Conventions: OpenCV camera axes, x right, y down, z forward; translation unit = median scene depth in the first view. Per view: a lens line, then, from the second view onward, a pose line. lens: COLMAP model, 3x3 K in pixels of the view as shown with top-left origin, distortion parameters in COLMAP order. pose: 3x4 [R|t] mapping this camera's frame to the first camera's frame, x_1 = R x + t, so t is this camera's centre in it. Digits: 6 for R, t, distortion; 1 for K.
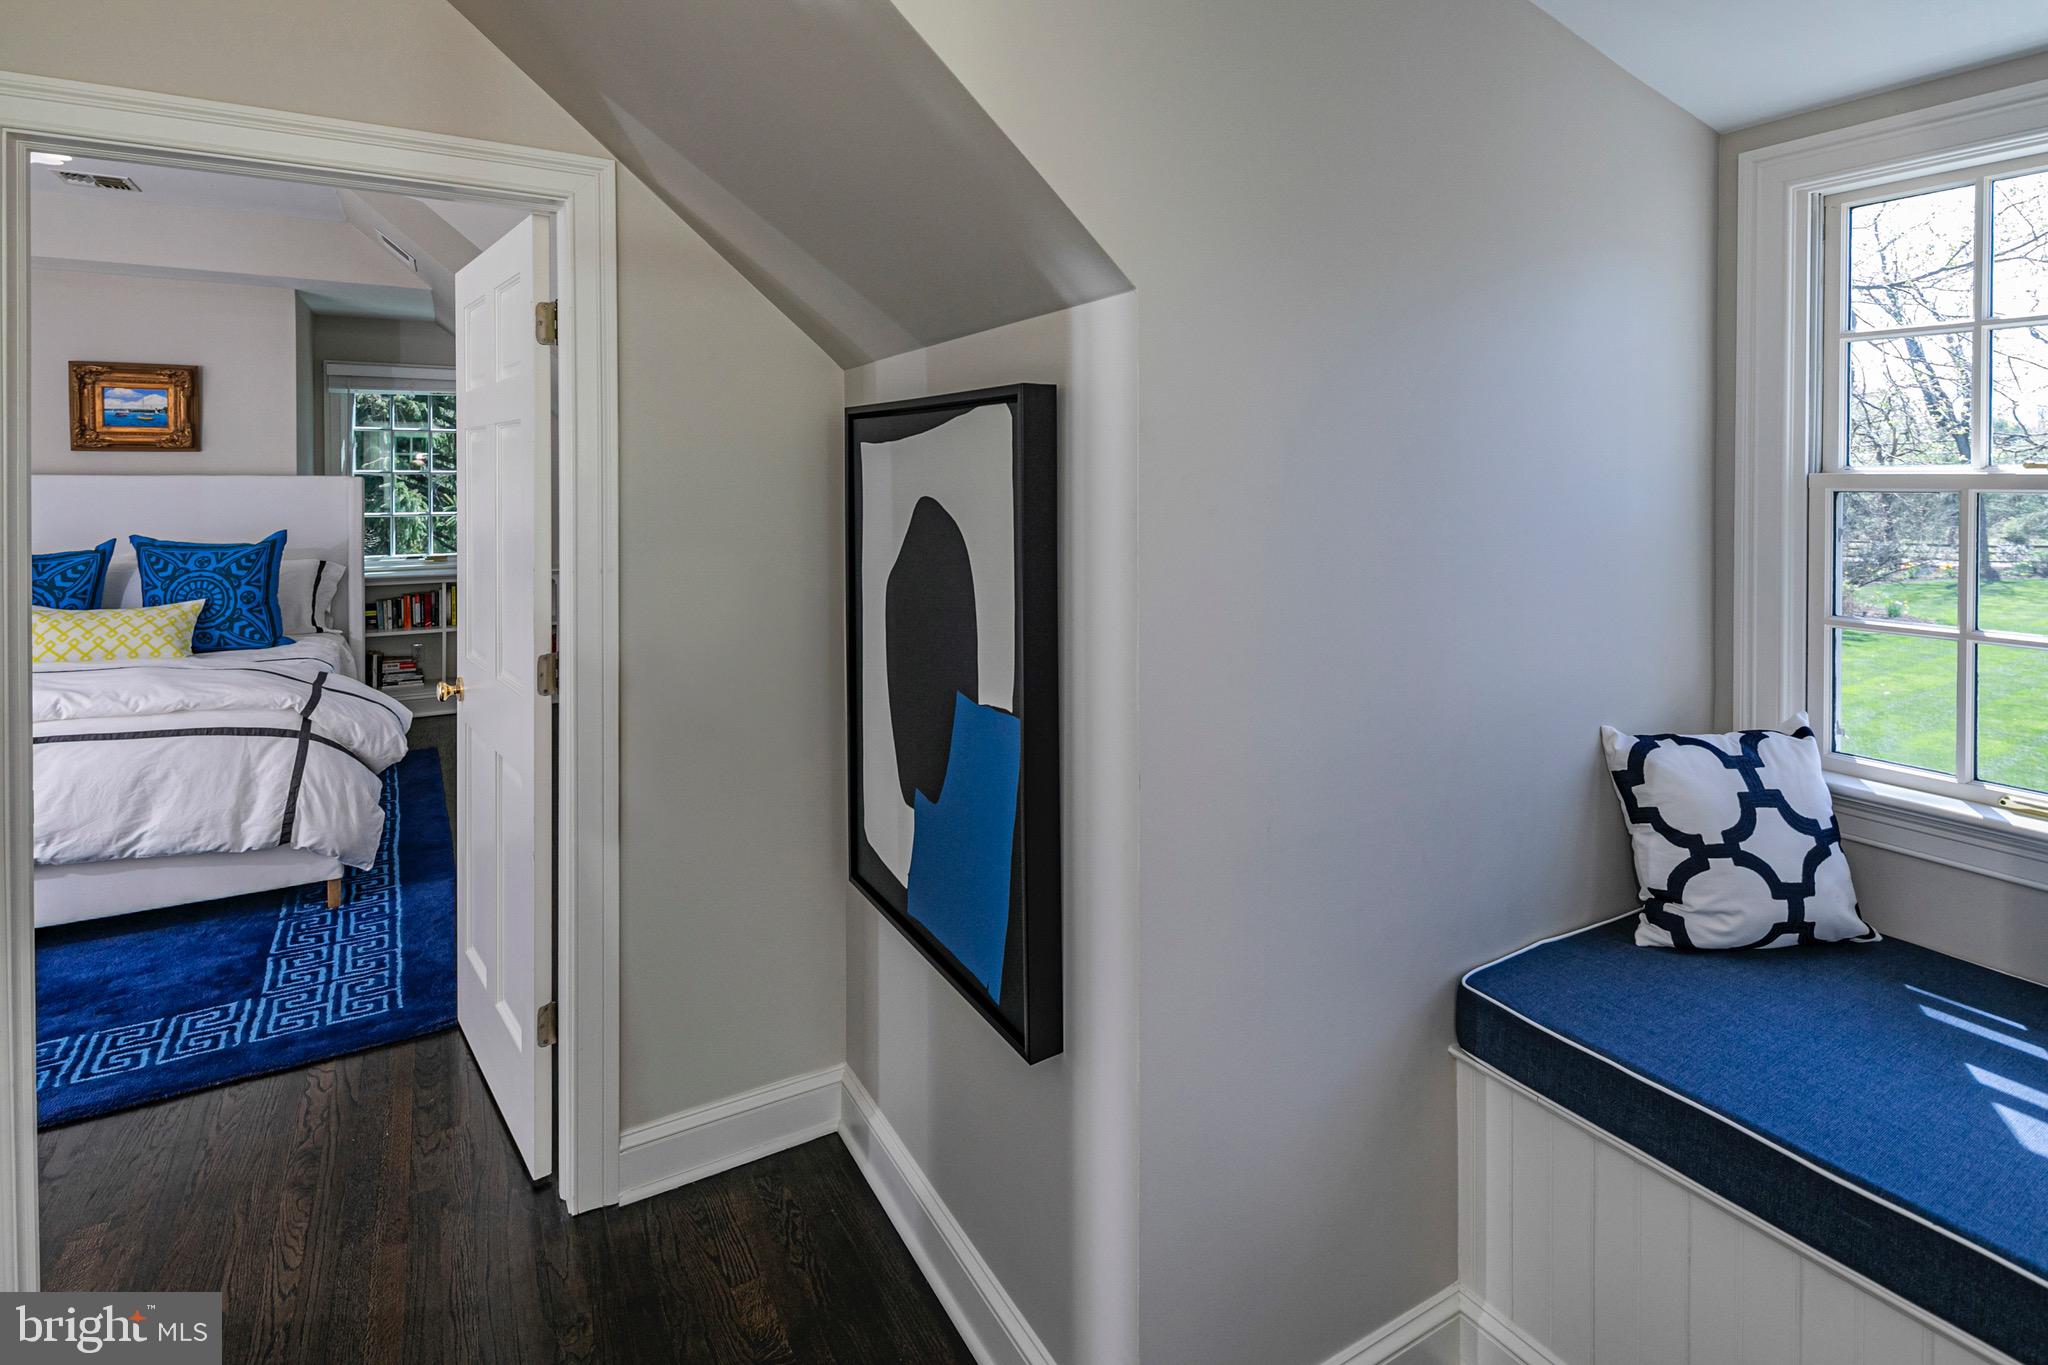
lens RADIAL K [[1026.5, 0, 1029.0], [0, 1026.5, 498.2], [0, 0, 1]] dist [0.000341, -0.000391]
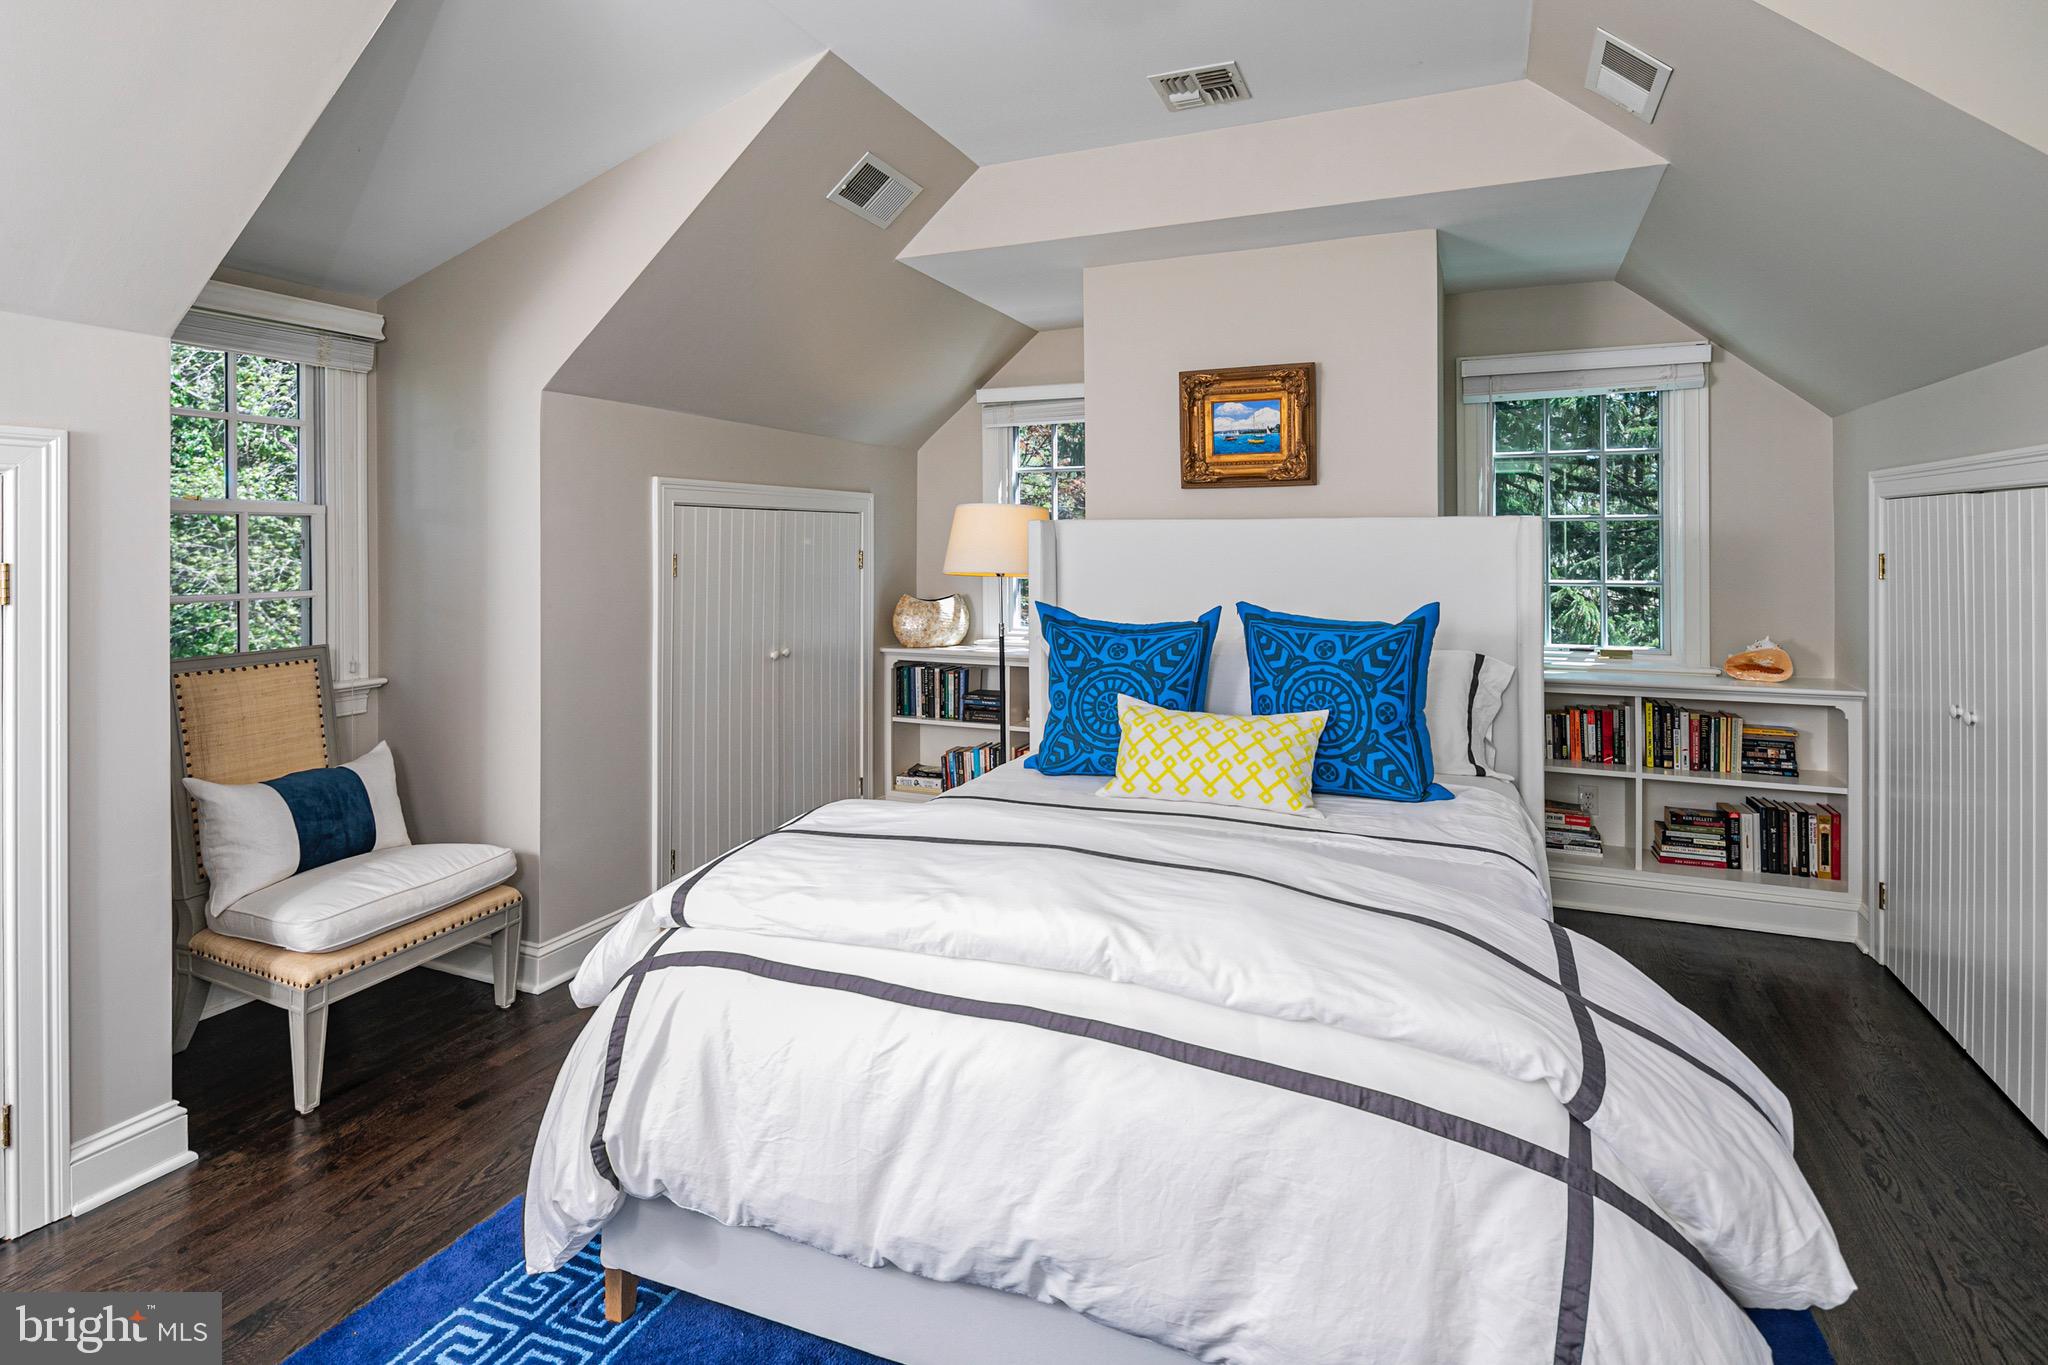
lens RADIAL K [[1026.5, 0, 1029.0], [0, 1026.5, 498.2], [0, 0, 1]] dist [0.000341, -0.000391]
pose [[0.593192, -0.042501, -0.803938, -0.401509], [-0.015623, 0.997810, -0.064278, 0.013096], [0.804909, 0.050689, 0.591229, 0.475929]]
